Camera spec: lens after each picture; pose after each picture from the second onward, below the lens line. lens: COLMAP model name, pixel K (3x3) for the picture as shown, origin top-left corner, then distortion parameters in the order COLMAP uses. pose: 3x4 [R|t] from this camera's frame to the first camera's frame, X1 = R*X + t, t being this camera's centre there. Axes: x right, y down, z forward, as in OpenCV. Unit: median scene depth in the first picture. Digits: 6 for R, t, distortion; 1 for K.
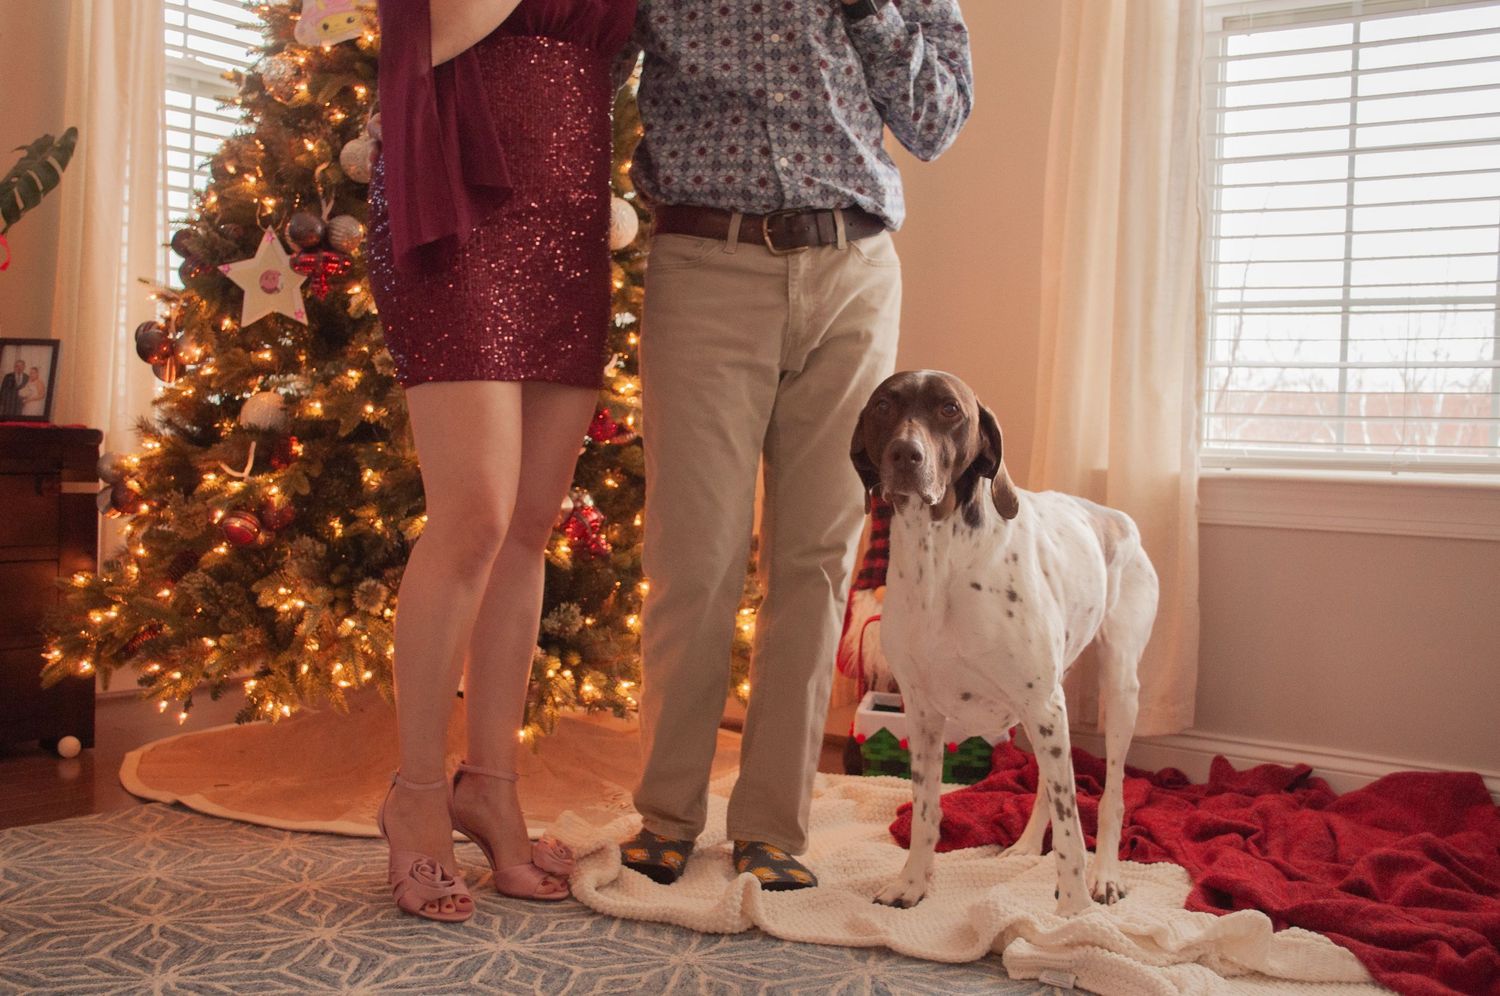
lens RADIAL K [[1565.7, 0, 750.0], [0, 1565.7, 498.0], [0, 0, 1]] dist [-0.042379, 0.003962]
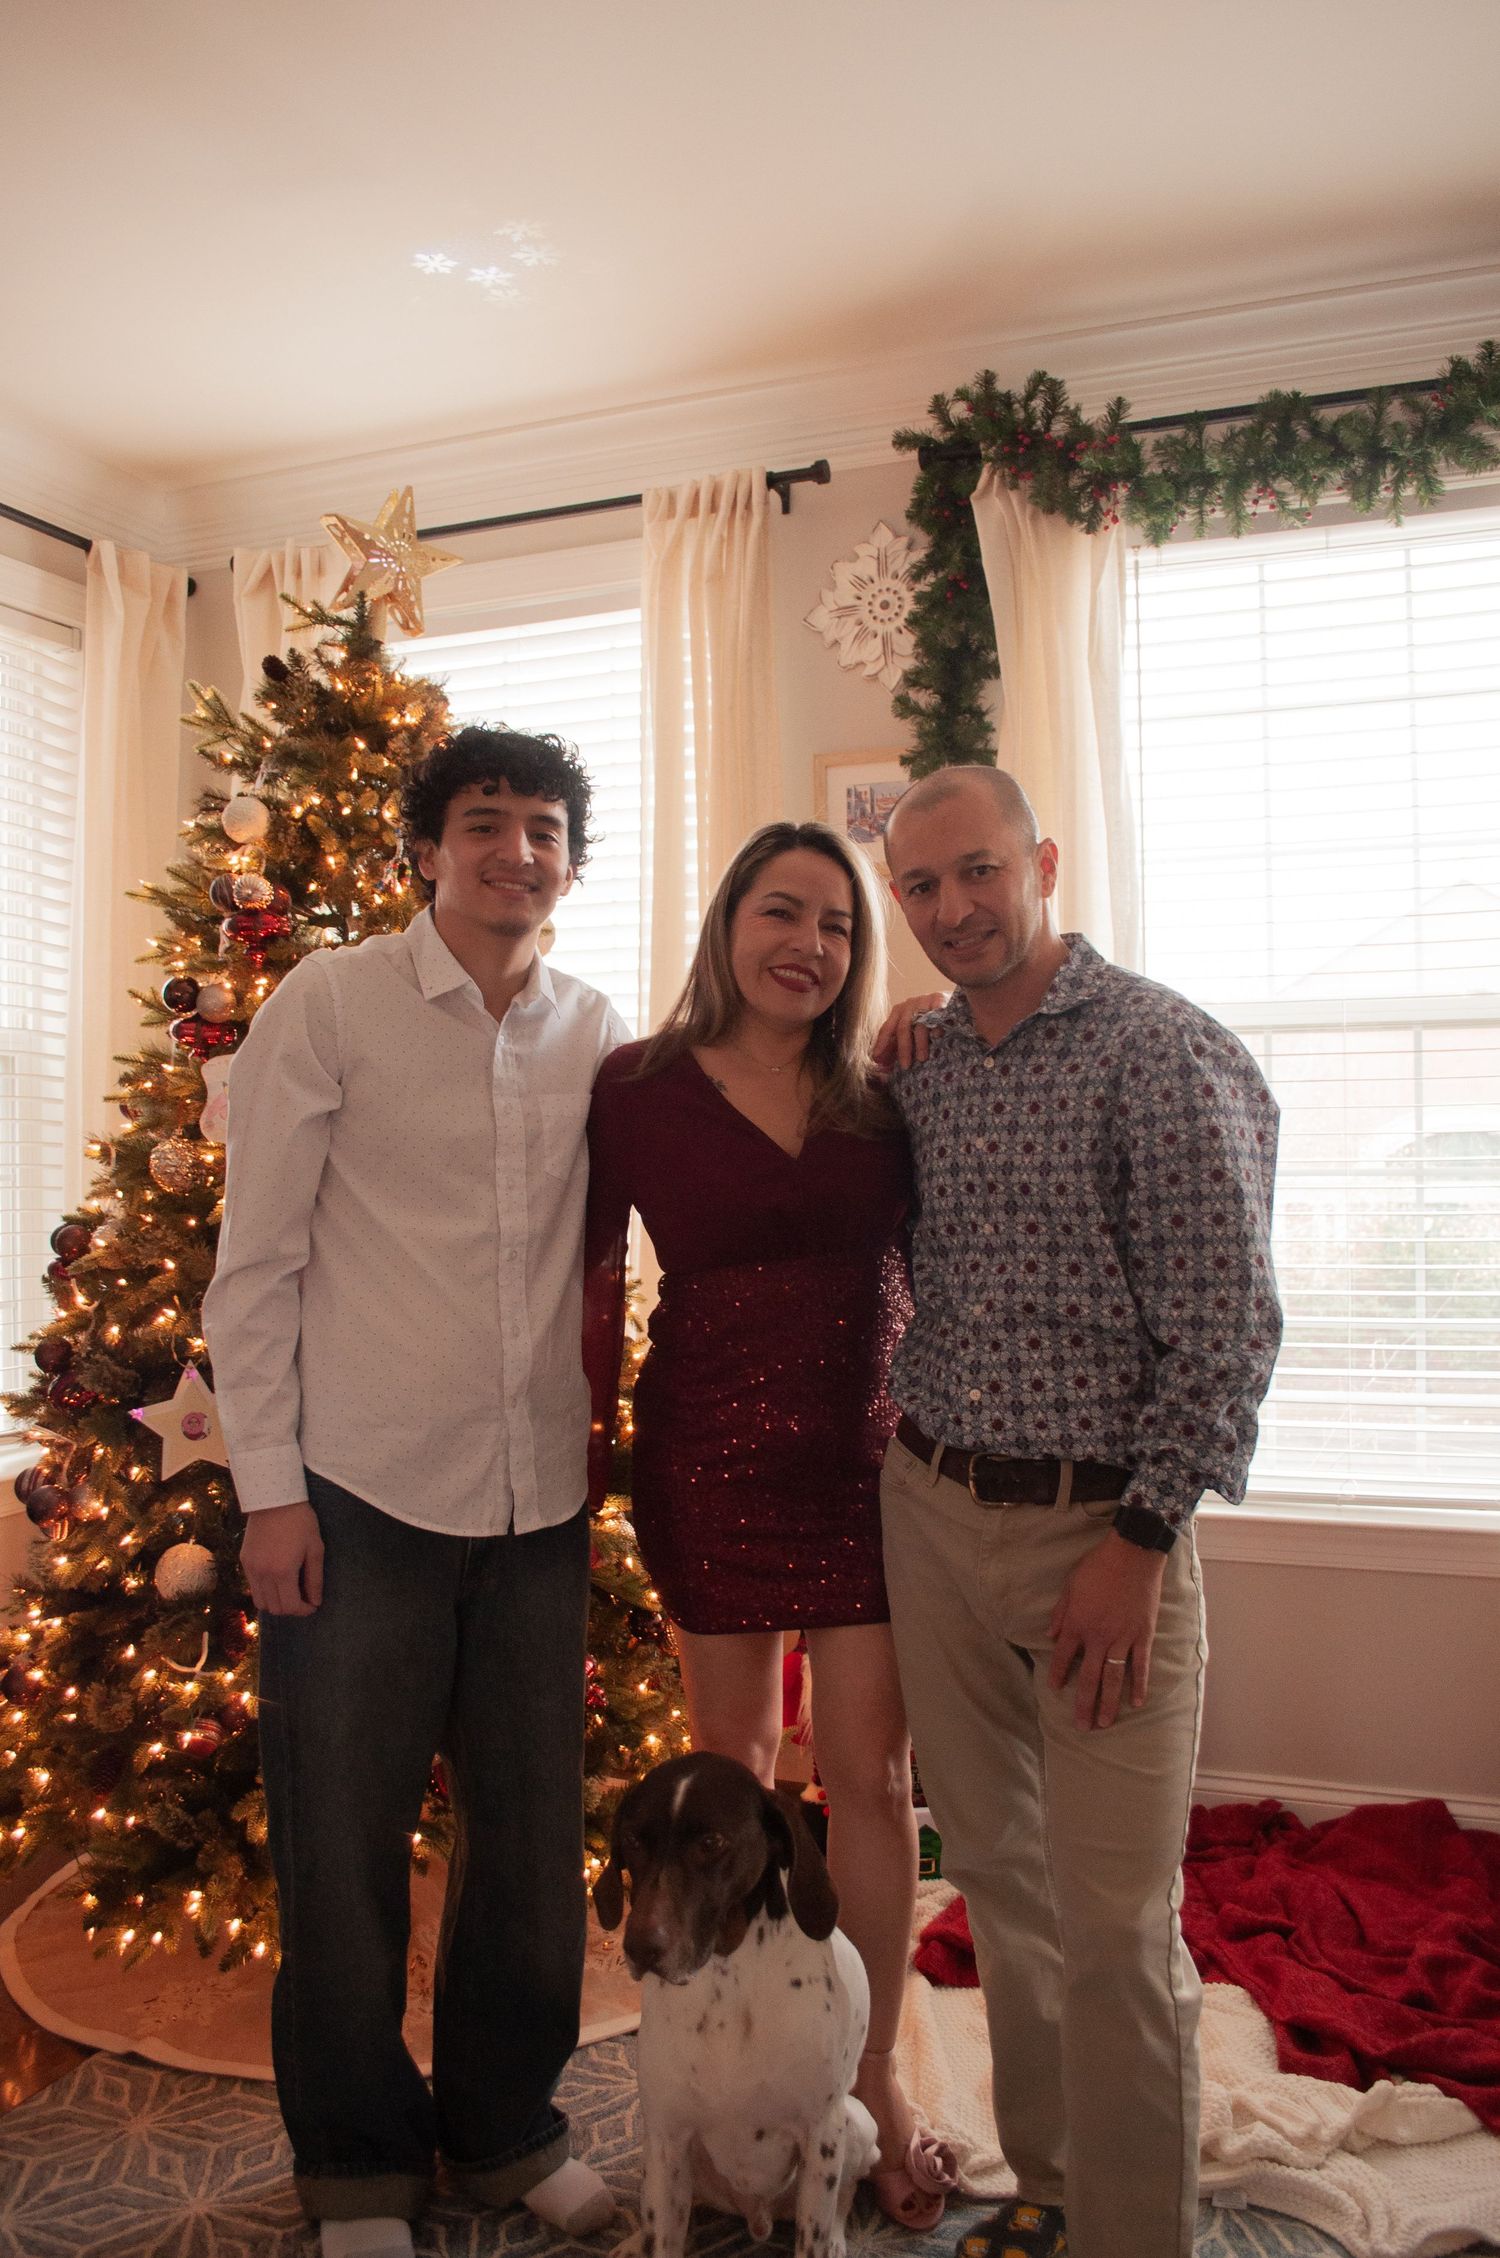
lens RADIAL K [[1762.1, 0, 750.0], [0, 1762.1, 1129.0], [0, 0, 1]] dist [-0.073353, 0.006812]
pose [[0.966878, -0.042078, 0.251745, -0.246810], [0.051384, 0.998213, -0.030504, -0.257516], [-0.250011, 0.042430, 0.967313, -0.016420]]
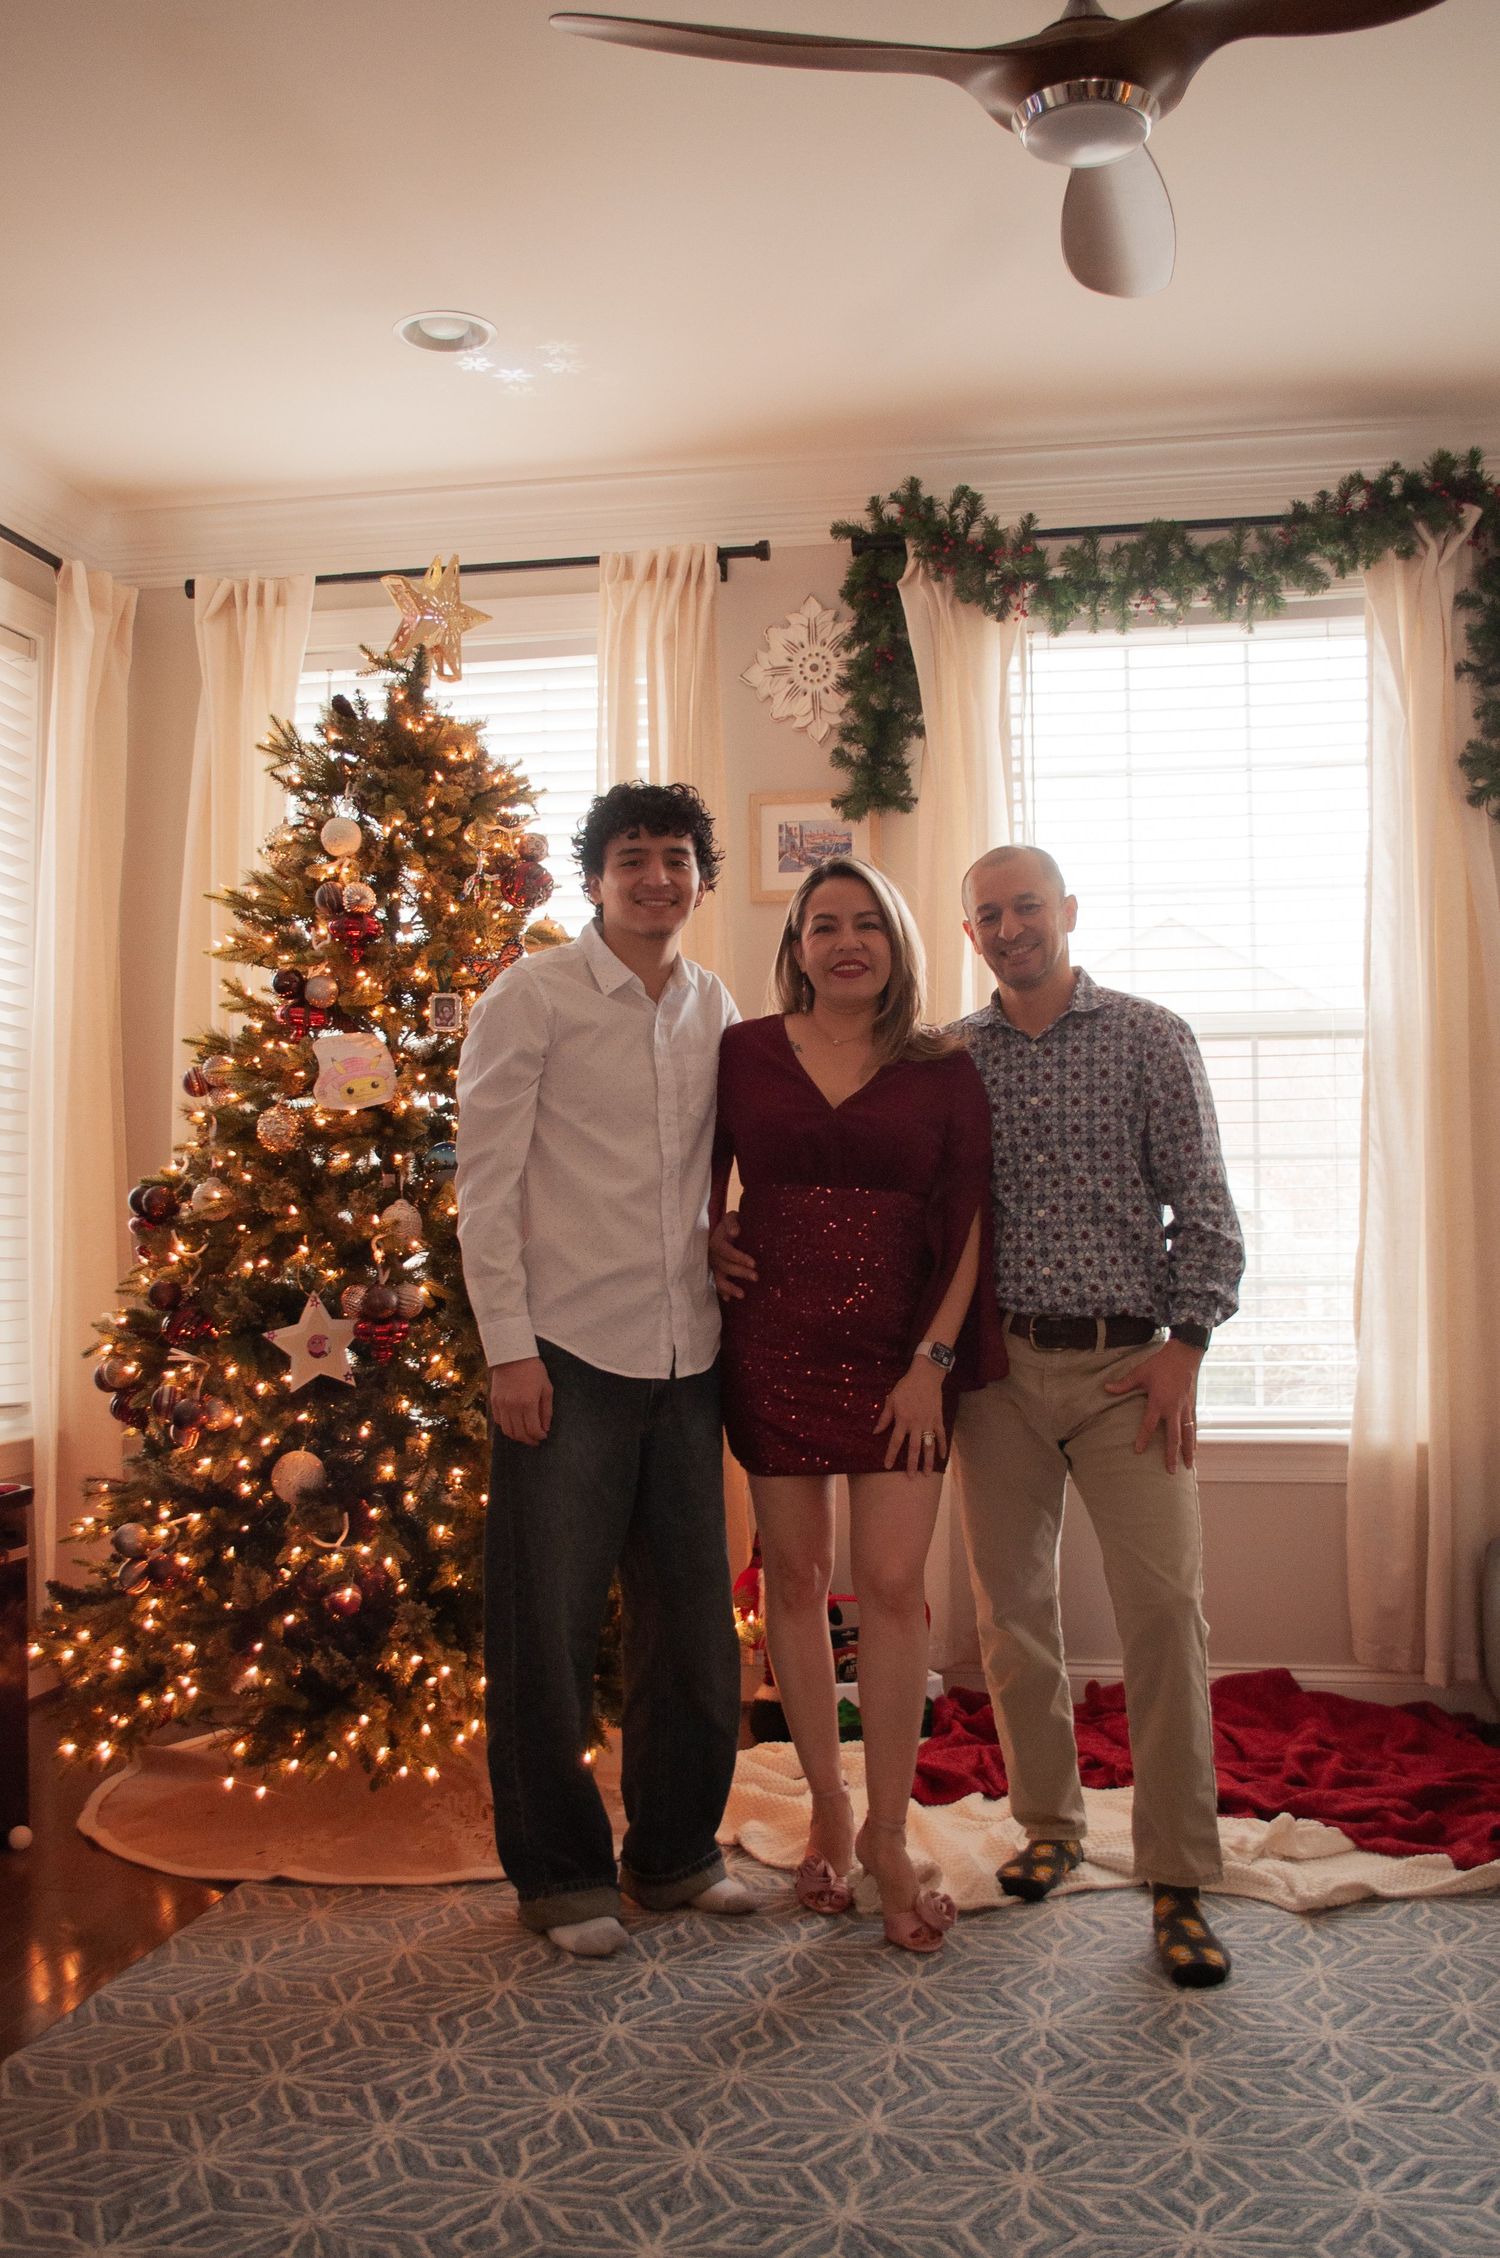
lens RADIAL K [[2063.4, 0, 750.0], [0, 2063.4, 1129.0], [0, 0, 1]] dist [-0.053974, -0.002988]
pose [[0.900570, -0.024785, 0.434003, -0.633127], [0.052324, 0.997295, -0.051620, -0.196358], [-0.431550, 0.069196, 0.899431, -0.340600]]
